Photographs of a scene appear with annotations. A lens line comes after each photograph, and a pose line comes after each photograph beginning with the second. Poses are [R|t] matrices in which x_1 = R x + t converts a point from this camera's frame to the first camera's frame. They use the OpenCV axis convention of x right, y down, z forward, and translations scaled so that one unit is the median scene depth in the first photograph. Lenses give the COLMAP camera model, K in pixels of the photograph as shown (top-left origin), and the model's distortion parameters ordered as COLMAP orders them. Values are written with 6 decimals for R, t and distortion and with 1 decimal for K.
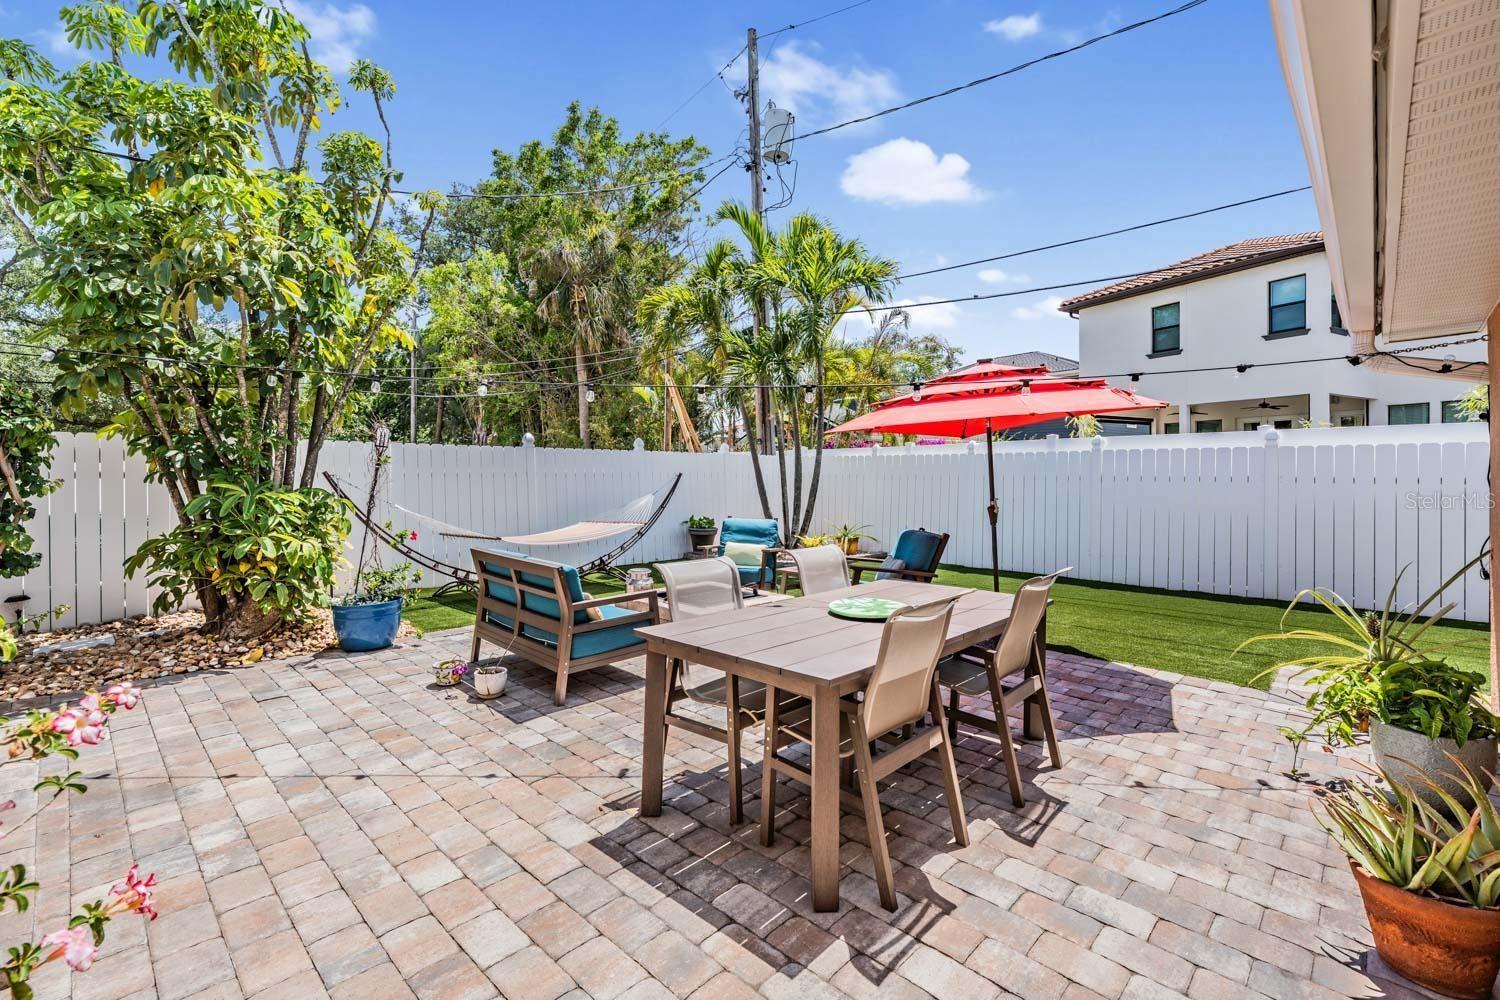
lens RADIAL K [[660.2, 0, 741.9], [0, 660.2, 484.1], [0, 0, 1]] dist [0.003076, 0.000139]
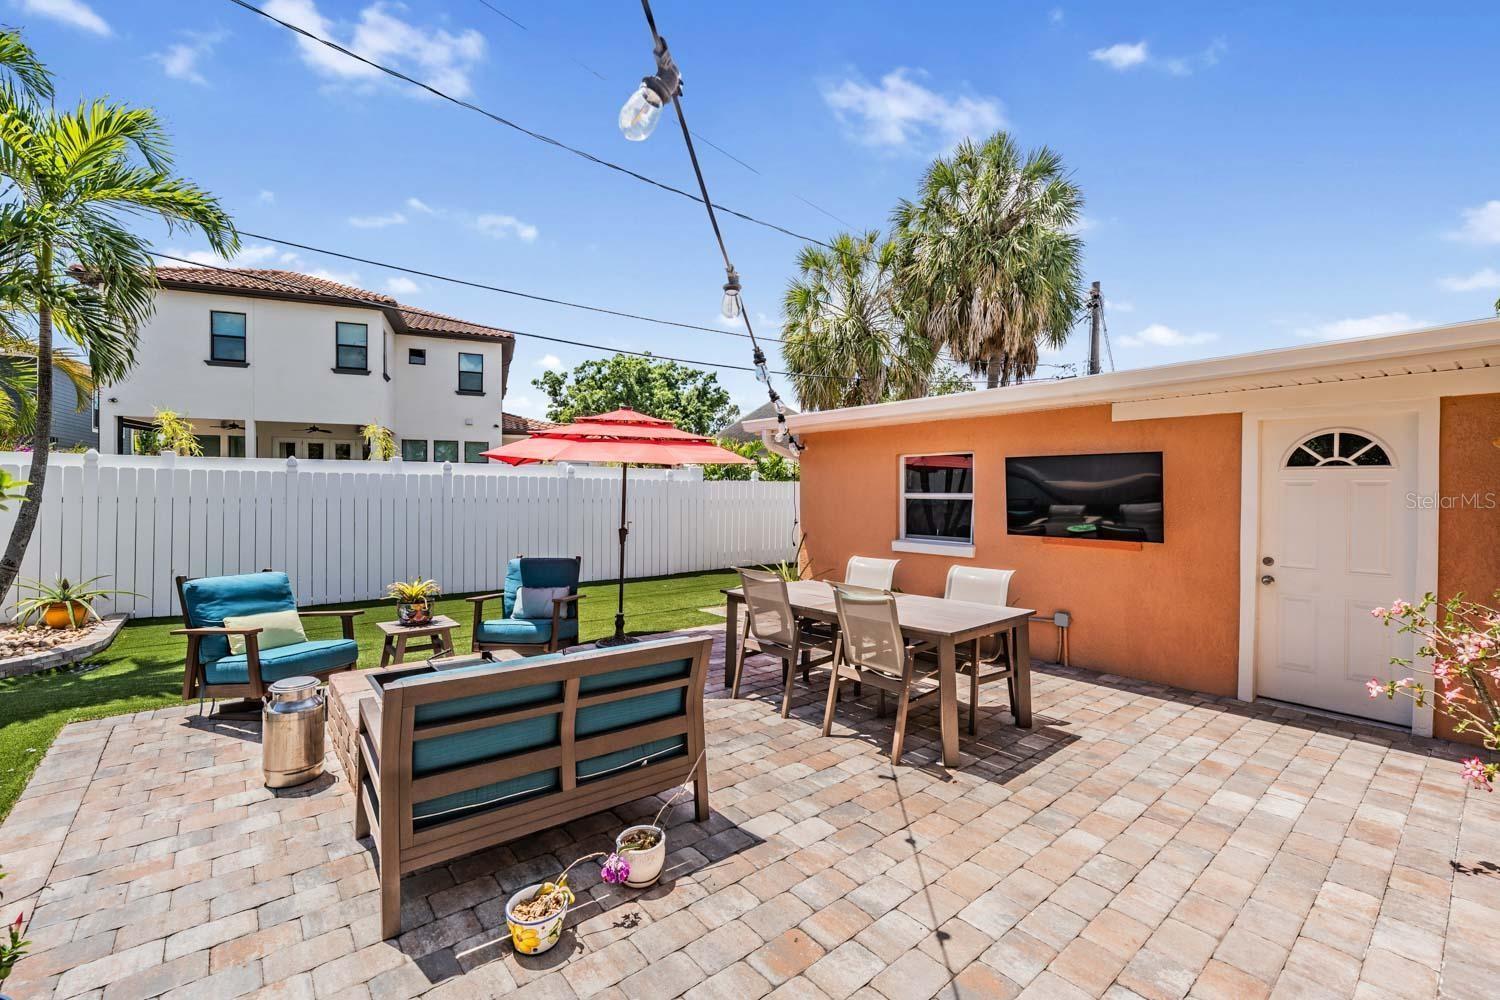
lens RADIAL K [[639.9, 0, 808.6], [0, 639.9, 496.7], [0, 0, 1]] dist [0.000113, -0.000136]
pose [[0.047182, 0.002402, 0.998883, -1.233177], [0.014443, 0.999891, -0.003087, -0.014624], [-0.998782, 0.014572, 0.047142, 1.083031]]
